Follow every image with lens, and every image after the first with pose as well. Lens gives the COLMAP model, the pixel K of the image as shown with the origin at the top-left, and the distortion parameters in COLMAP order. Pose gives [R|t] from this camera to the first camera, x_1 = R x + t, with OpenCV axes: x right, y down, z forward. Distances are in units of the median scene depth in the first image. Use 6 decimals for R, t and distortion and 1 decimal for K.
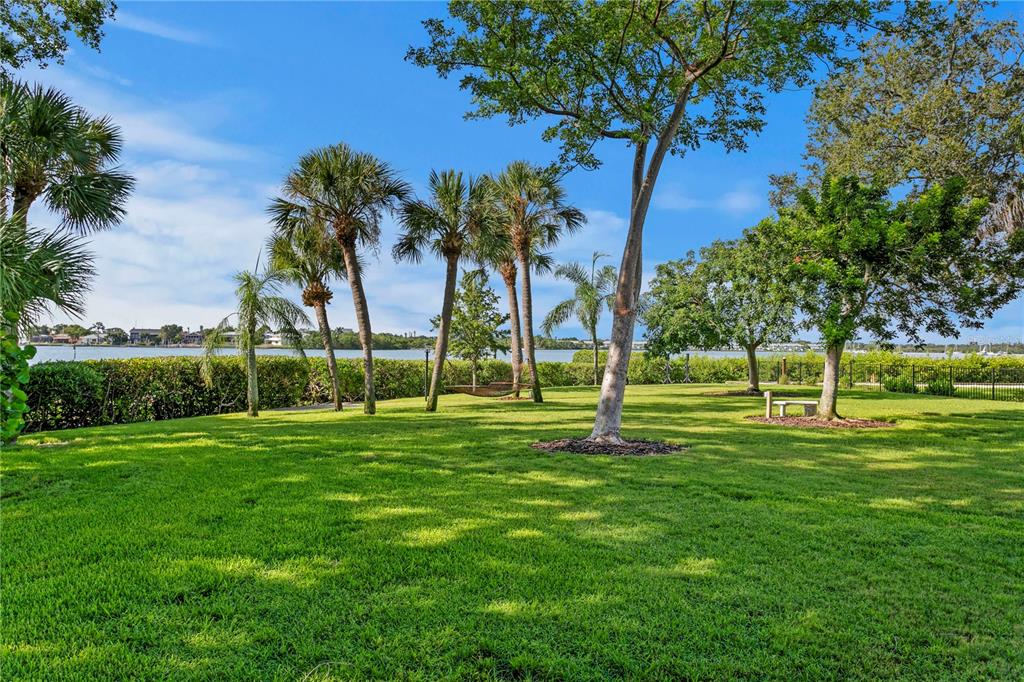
lens RADIAL K [[771.2, 0, 512.0], [0, 771.2, 341.0], [0, 0, 1]] dist [0.005048, 0.002135]
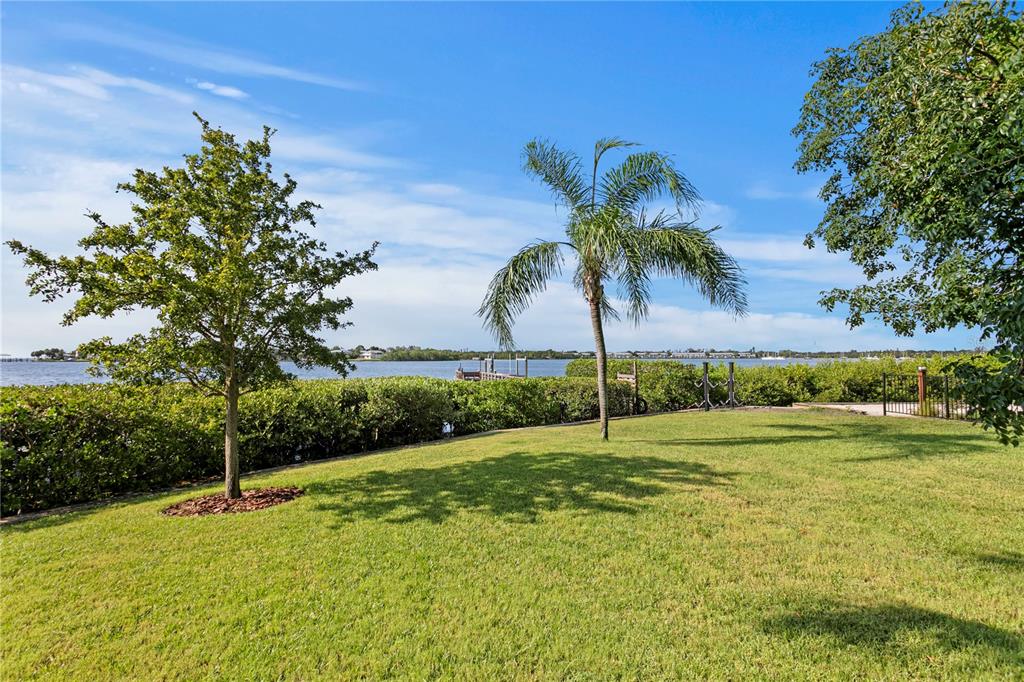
lens RADIAL K [[503.7, 0, 512.0], [0, 503.7, 341.0], [0, 0, 1]] dist [-0.001356, -0.000164]
pose [[0.999693, -0.006529, -0.023889, 0.106940], [0.006091, 0.999813, -0.018356, 0.012244], [0.024004, 0.018205, 0.999546, 1.217845]]
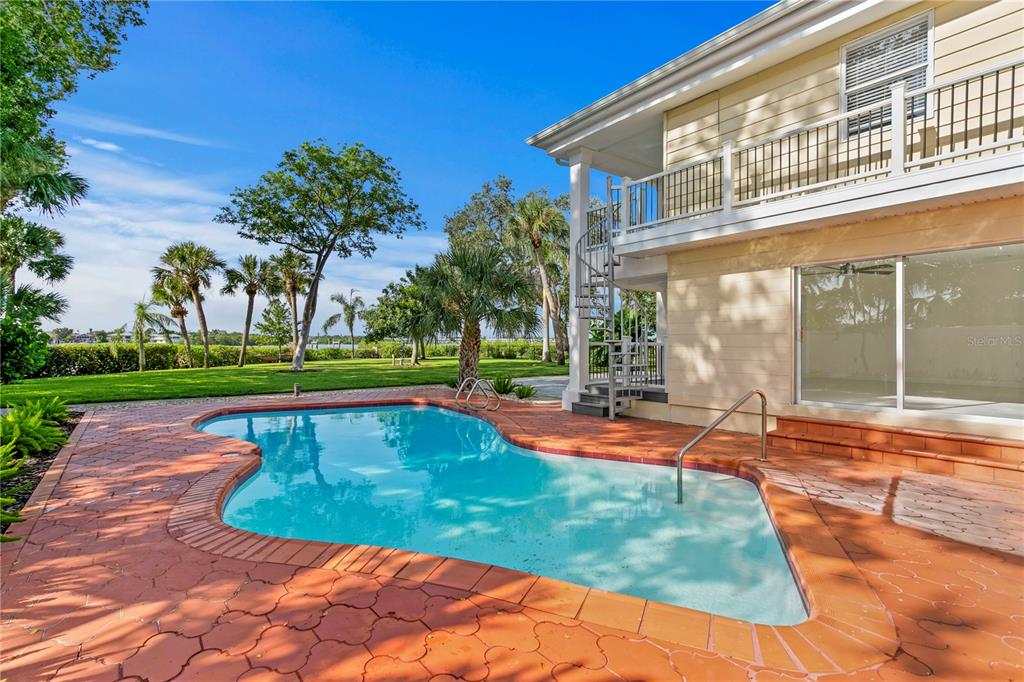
lens RADIAL K [[503.7, 0, 512.0], [0, 503.7, 341.0], [0, 0, 1]] dist [-0.001356, -0.000164]
pose [[0.951714, -0.010676, 0.306801, 0.174131], [0.008989, 0.999936, 0.006914, 0.014493], [-0.306855, -0.003822, 0.951749, -0.528074]]
